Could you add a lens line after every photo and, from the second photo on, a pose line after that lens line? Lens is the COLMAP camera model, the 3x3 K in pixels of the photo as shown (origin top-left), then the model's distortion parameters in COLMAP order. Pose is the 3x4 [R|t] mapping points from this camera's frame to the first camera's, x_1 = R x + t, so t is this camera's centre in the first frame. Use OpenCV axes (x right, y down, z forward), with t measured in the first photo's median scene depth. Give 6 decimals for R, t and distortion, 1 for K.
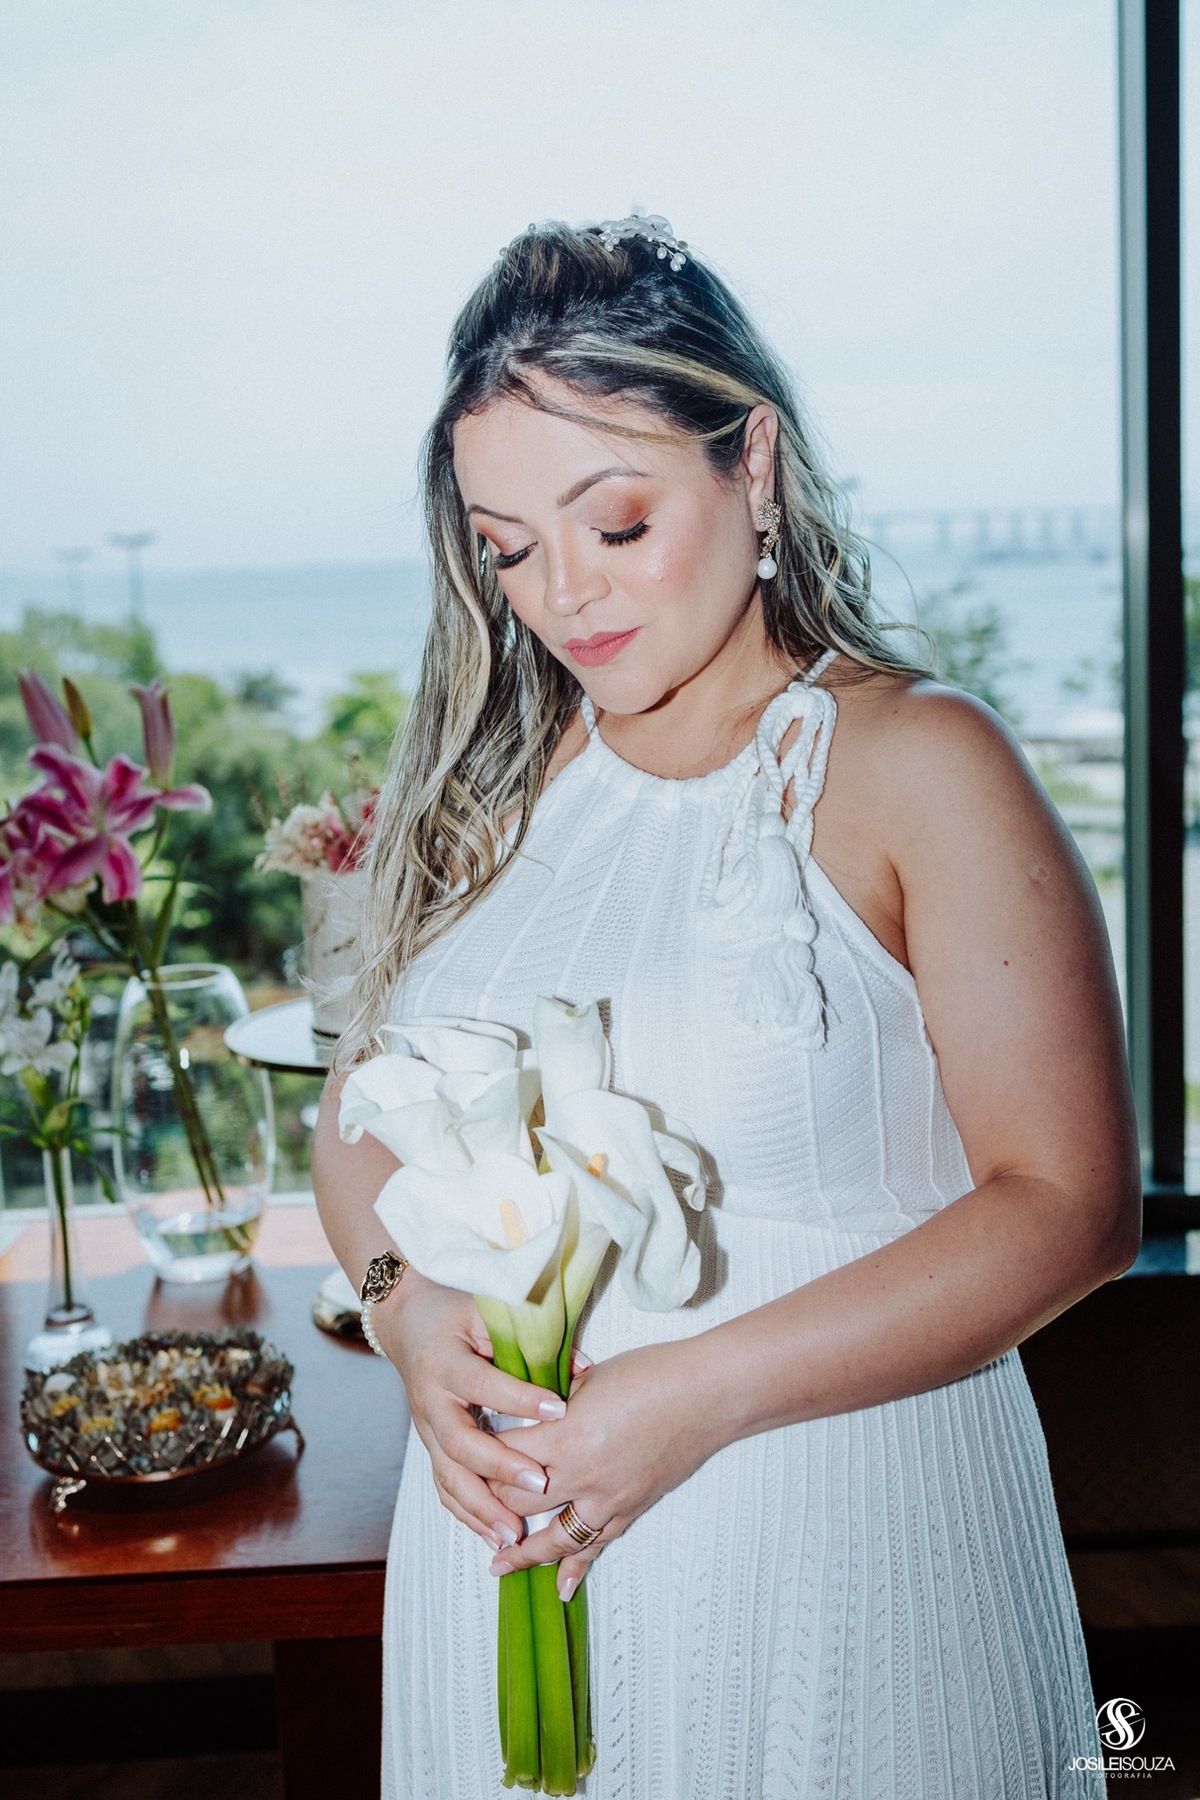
lens RADIAL K [[2020.1, 0, 600.0], [0, 2020.1, 900.0], [0, 0, 1]] dist [0.044773, 0.020076]
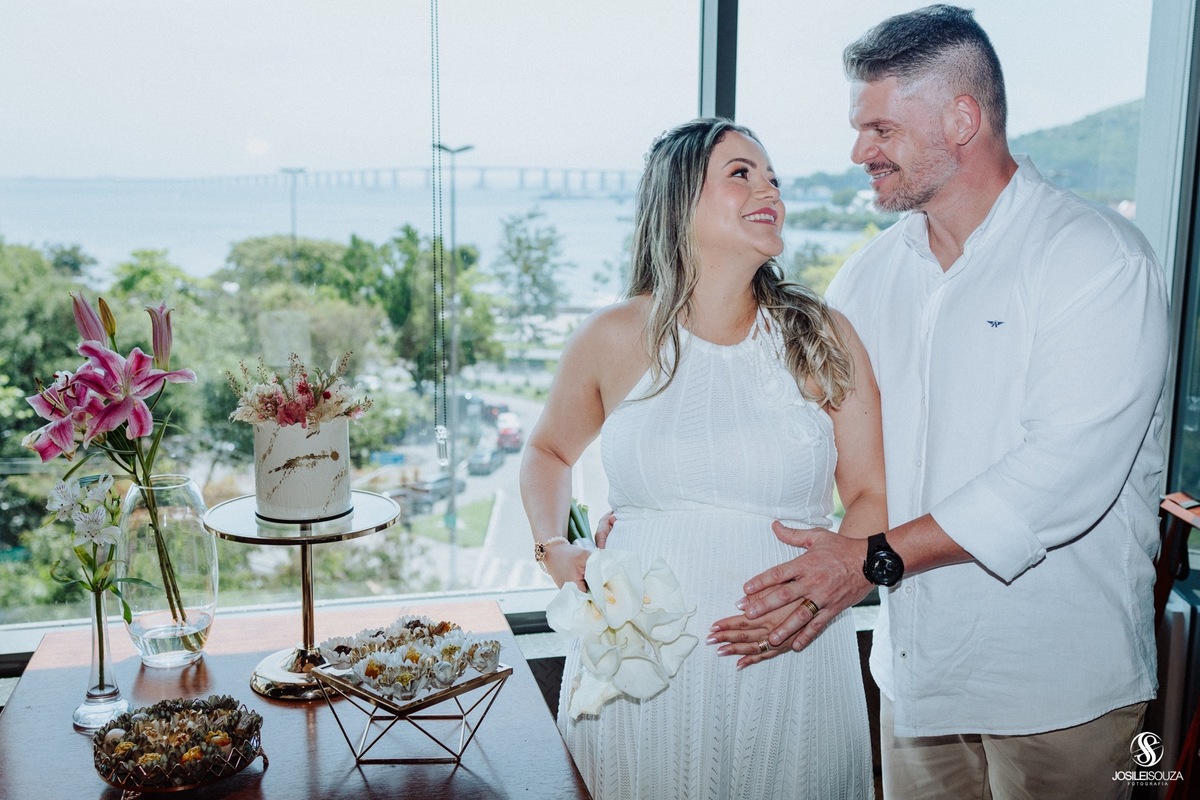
lens RADIAL K [[1282.2, 0, 583.9], [0, 1282.2, 384.0], [0, 0, 1]] dist [0.023136, 0.002937]
pose [[0.975098, 0.019563, 0.220910, -0.113213], [-0.016016, 0.999713, -0.017838, -0.029473], [-0.221195, 0.013856, 0.975131, -0.094945]]
